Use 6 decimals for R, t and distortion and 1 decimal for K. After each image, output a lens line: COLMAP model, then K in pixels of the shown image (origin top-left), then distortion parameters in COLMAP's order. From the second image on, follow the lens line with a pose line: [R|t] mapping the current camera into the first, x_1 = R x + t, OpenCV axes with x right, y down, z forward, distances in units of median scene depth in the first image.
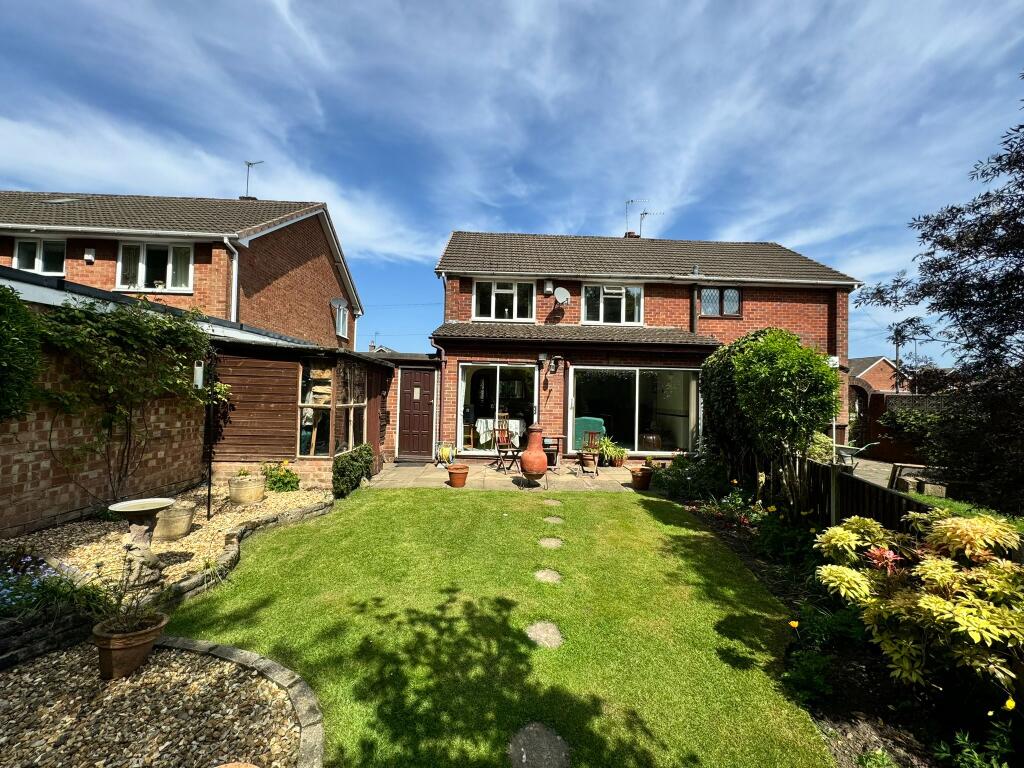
lens RADIAL K [[409.1, 0, 512.0], [0, 409.1, 384.0], [0, 0, 1]] dist [-0.001636, 0.000504]
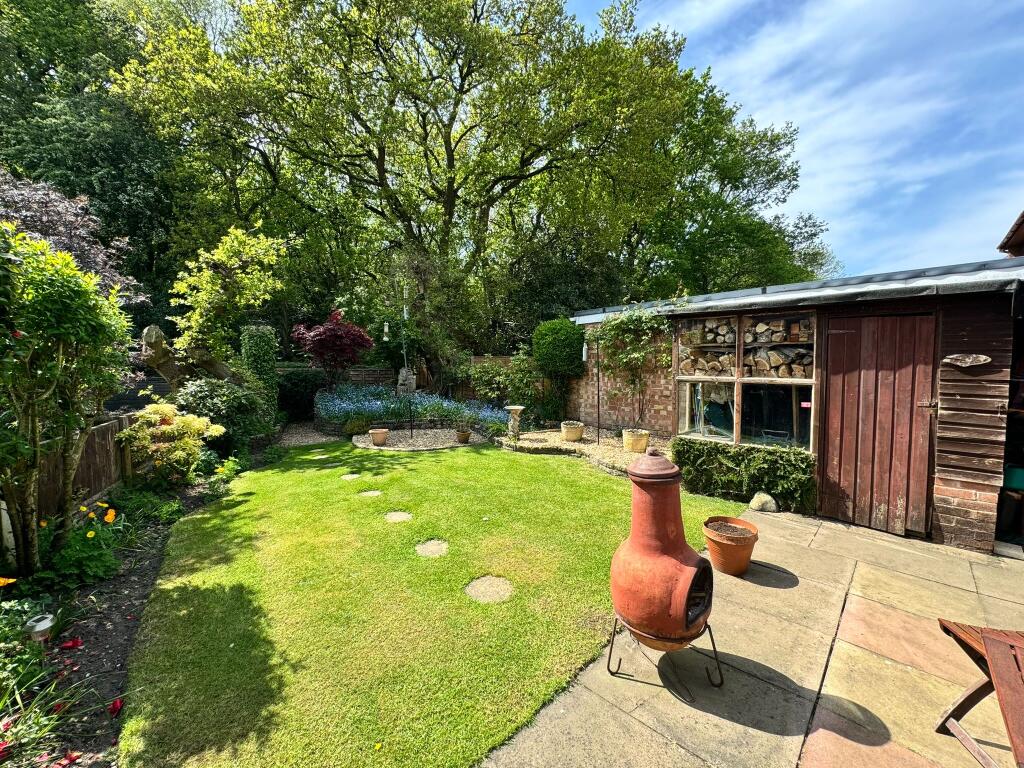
lens RADIAL K [[409.1, 0, 512.0], [0, 409.1, 384.0], [0, 0, 1]] dist [-0.001636, 0.000504]
pose [[-0.732607, 0.019827, -0.680363, 0.661456], [0.003667, 0.999676, 0.025183, 0.074286], [0.680642, 0.015954, -0.732442, 2.312919]]
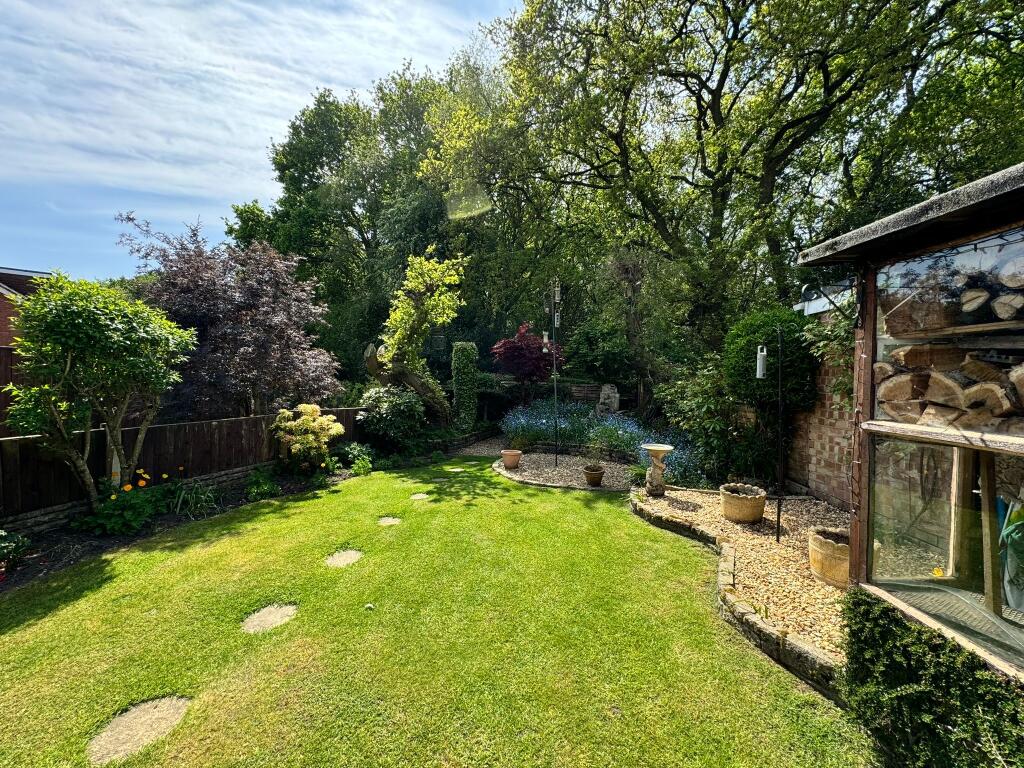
lens RADIAL K [[409.1, 0, 512.0], [0, 409.1, 384.0], [0, 0, 1]] dist [-0.001636, 0.000504]
pose [[-0.998810, -0.040232, 0.027572, -0.289719], [-0.040338, 0.999181, -0.003298, 0.058429], [-0.027417, -0.004406, -0.999614, 2.195127]]
